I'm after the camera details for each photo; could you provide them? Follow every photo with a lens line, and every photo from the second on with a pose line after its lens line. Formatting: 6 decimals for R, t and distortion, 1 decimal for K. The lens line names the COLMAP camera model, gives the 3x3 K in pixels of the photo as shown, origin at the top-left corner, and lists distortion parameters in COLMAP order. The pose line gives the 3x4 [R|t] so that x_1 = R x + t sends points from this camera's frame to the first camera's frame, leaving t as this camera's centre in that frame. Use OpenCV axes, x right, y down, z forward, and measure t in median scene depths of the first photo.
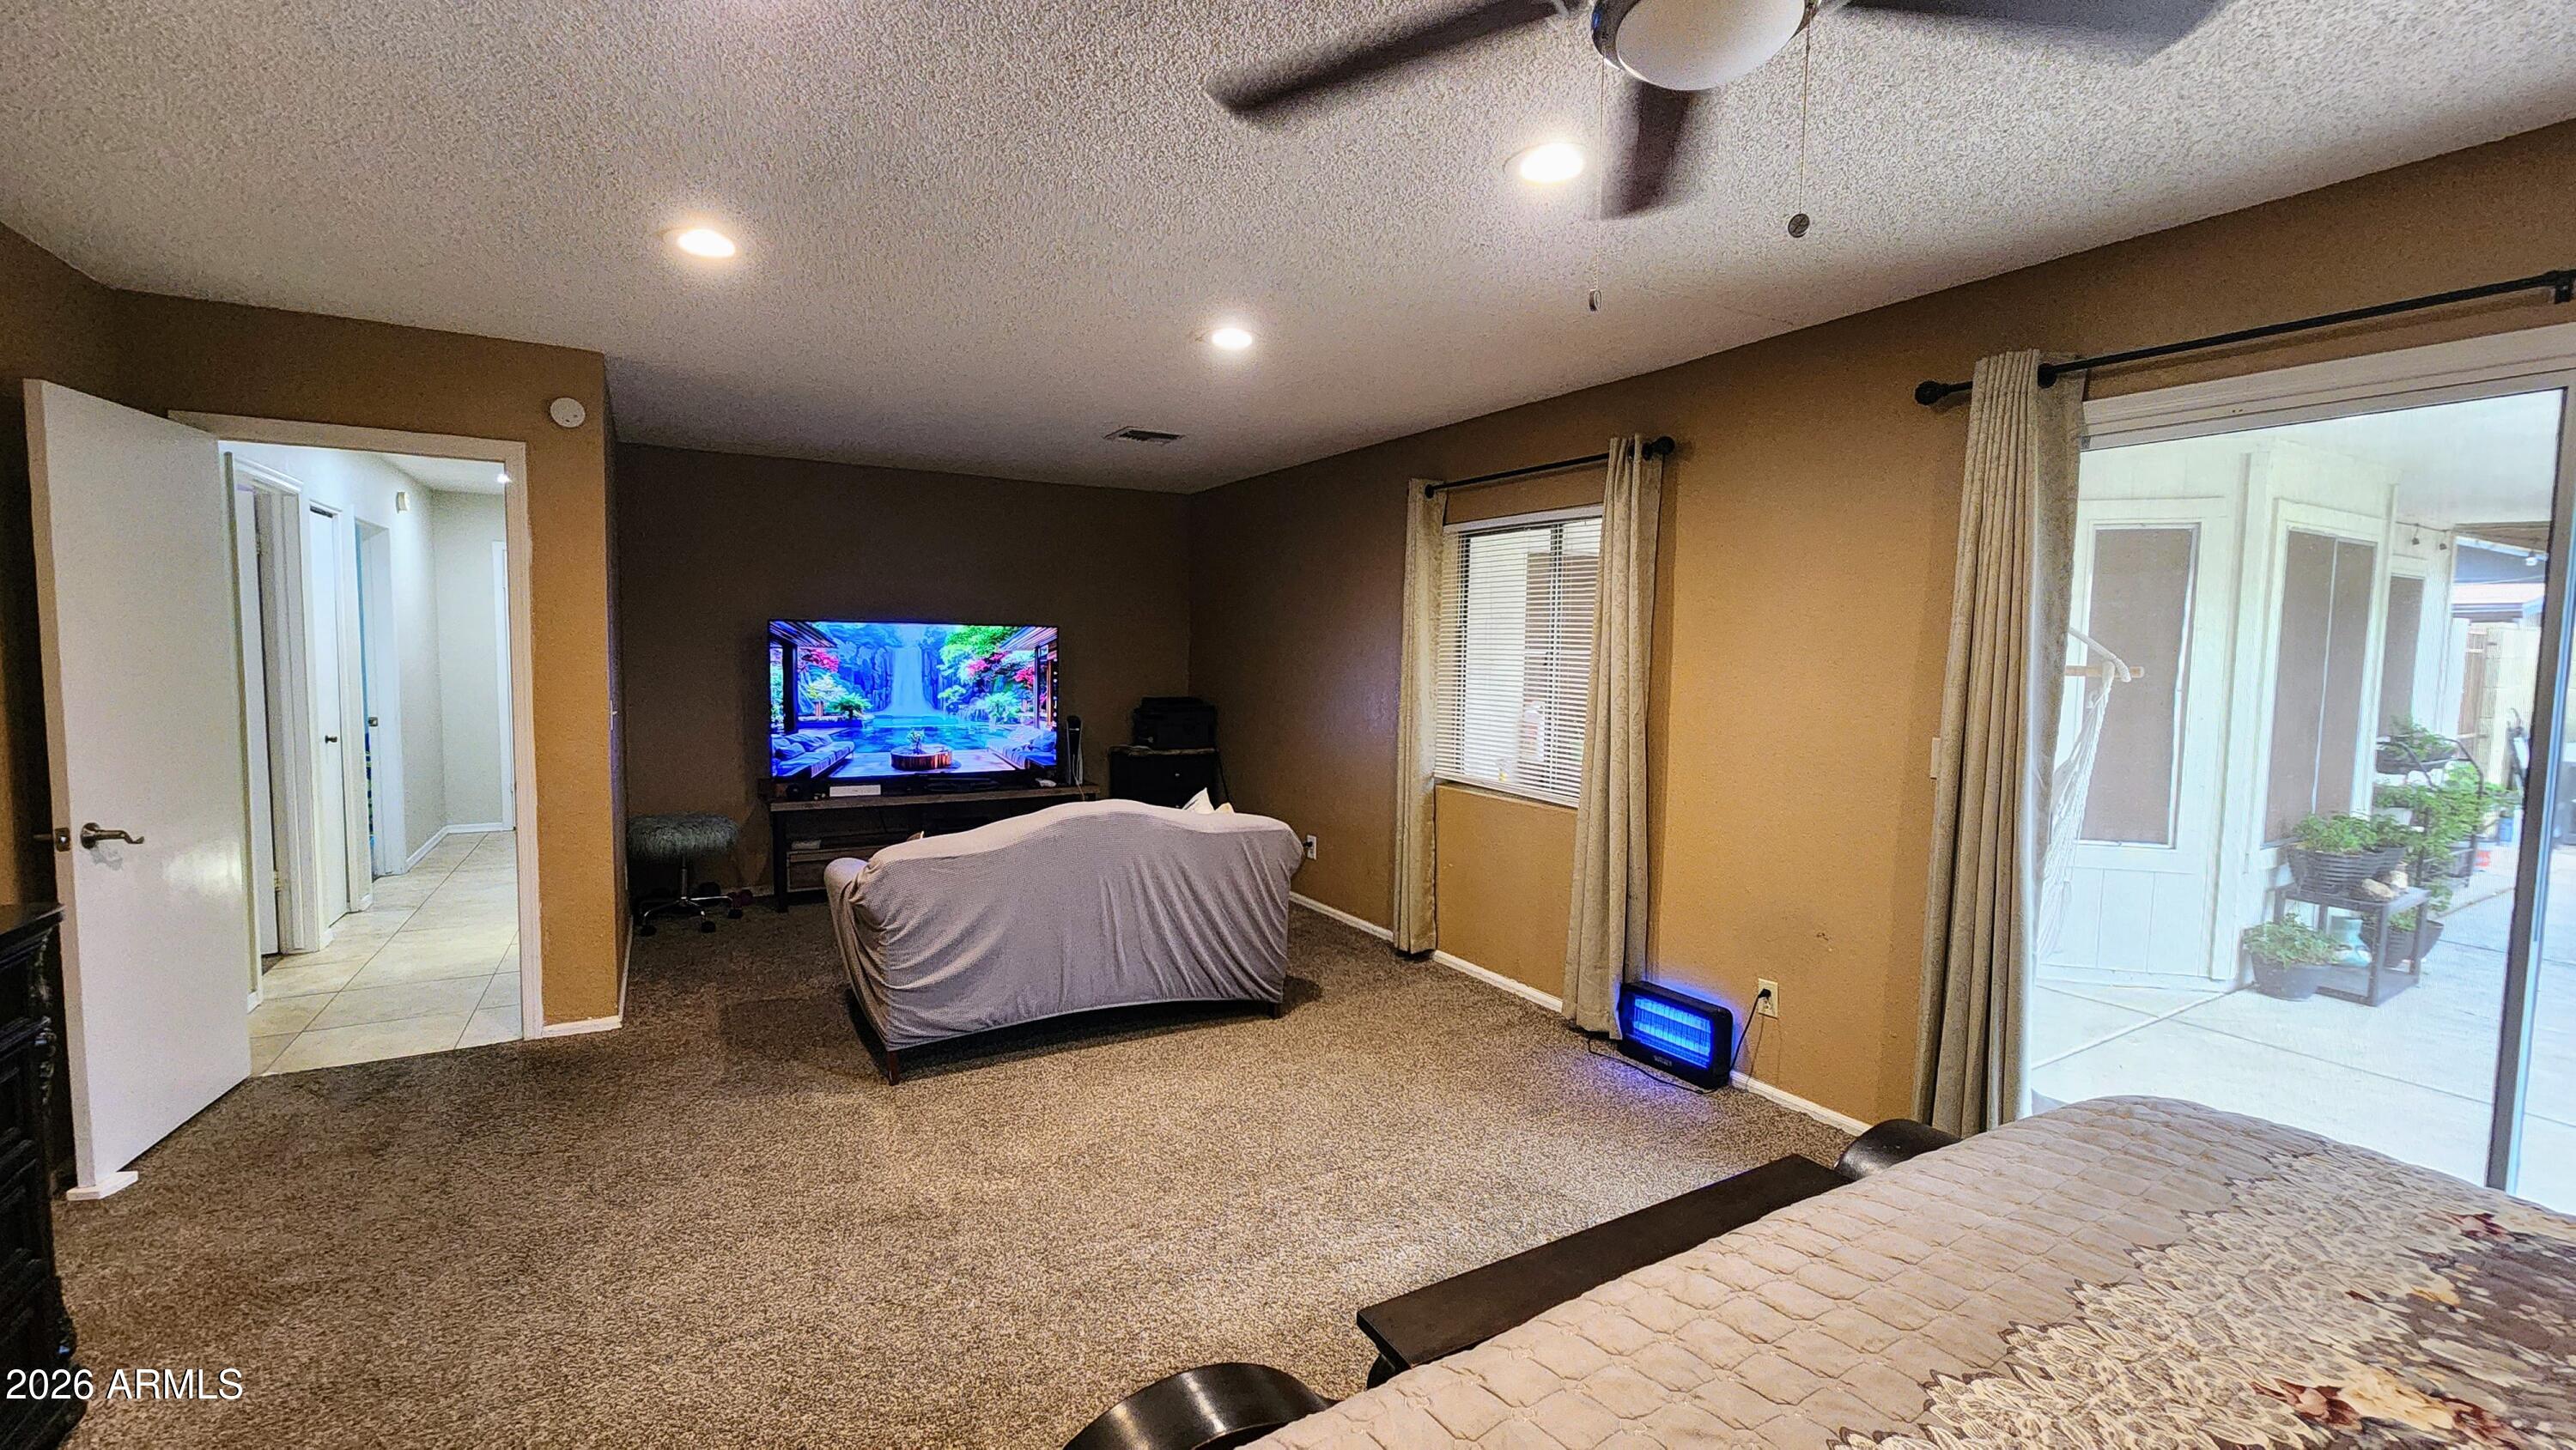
lens RADIAL K [[1072.5, 0, 1279.6], [0, 1072.5, 726.2], [0, 0, 1]] dist [-0.002574, -0.000108]
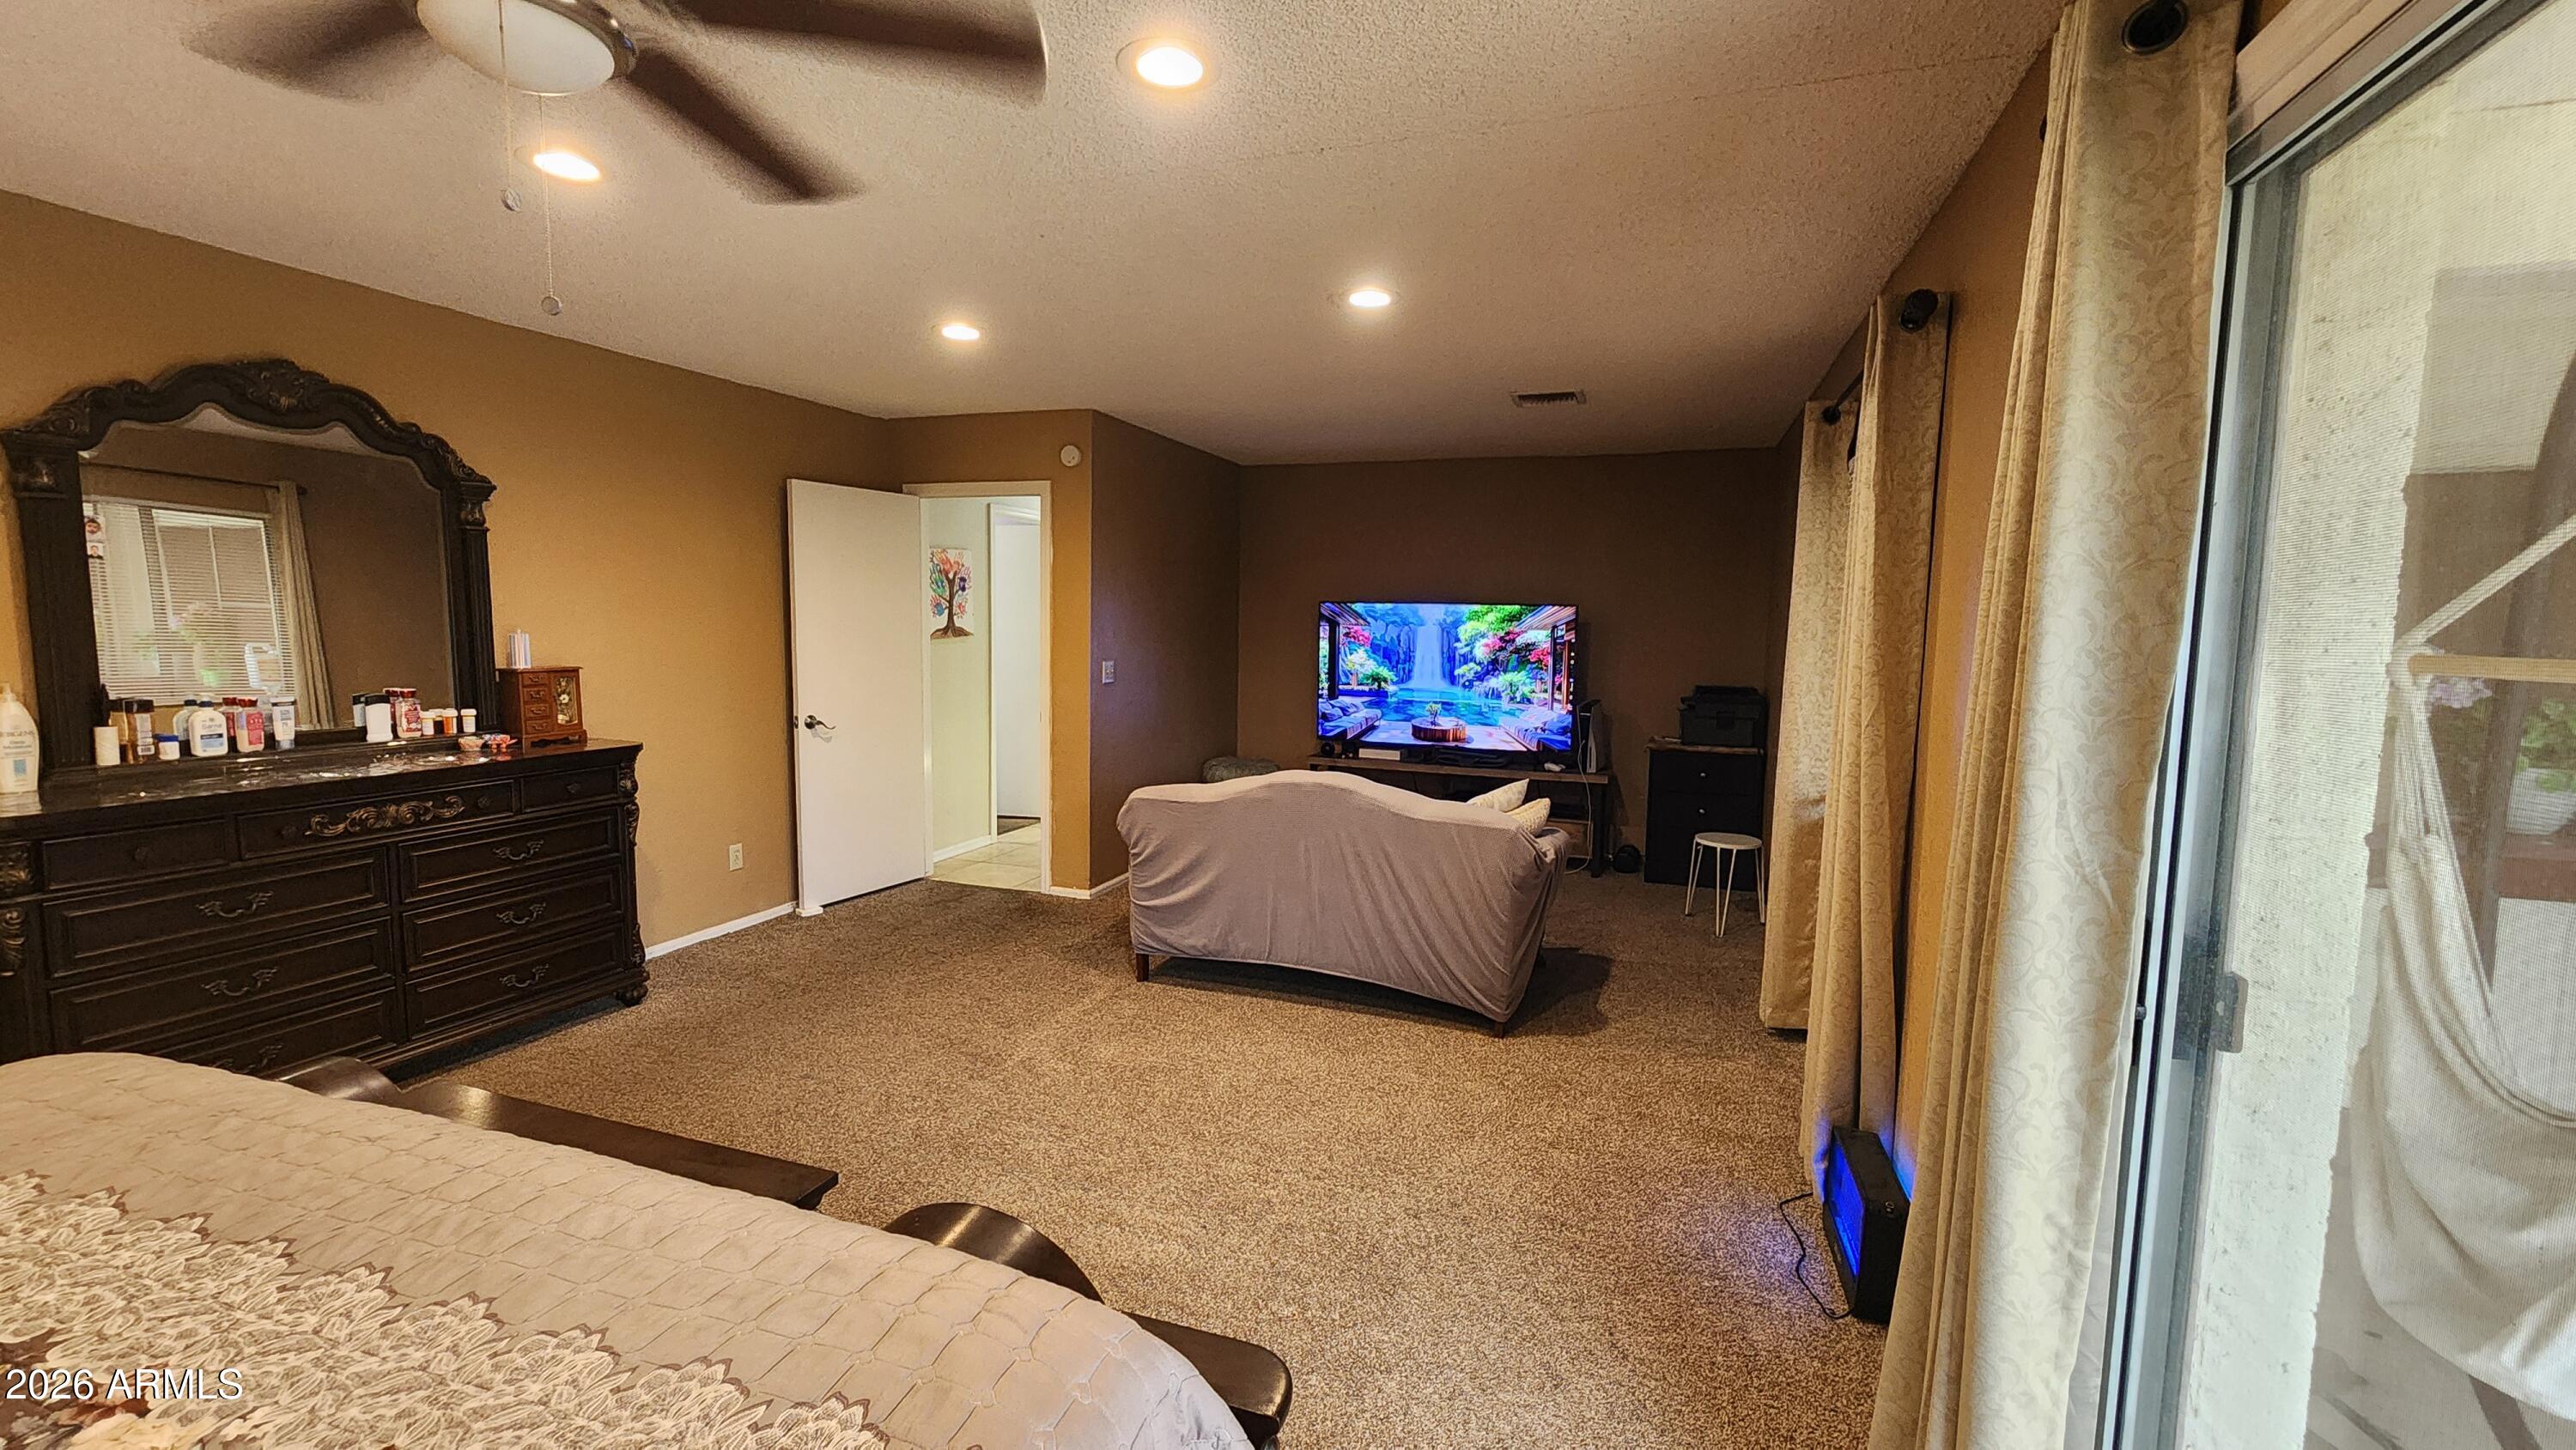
lens RADIAL K [[1072.5, 0, 1279.6], [0, 1072.5, 726.2], [0, 0, 1]] dist [-0.002574, -0.000108]
pose [[0.647044, 0.075157, -0.758740, 0.378701], [-0.064919, 0.996947, 0.043390, -0.010430], [0.759684, 0.021181, 0.649947, 0.190016]]
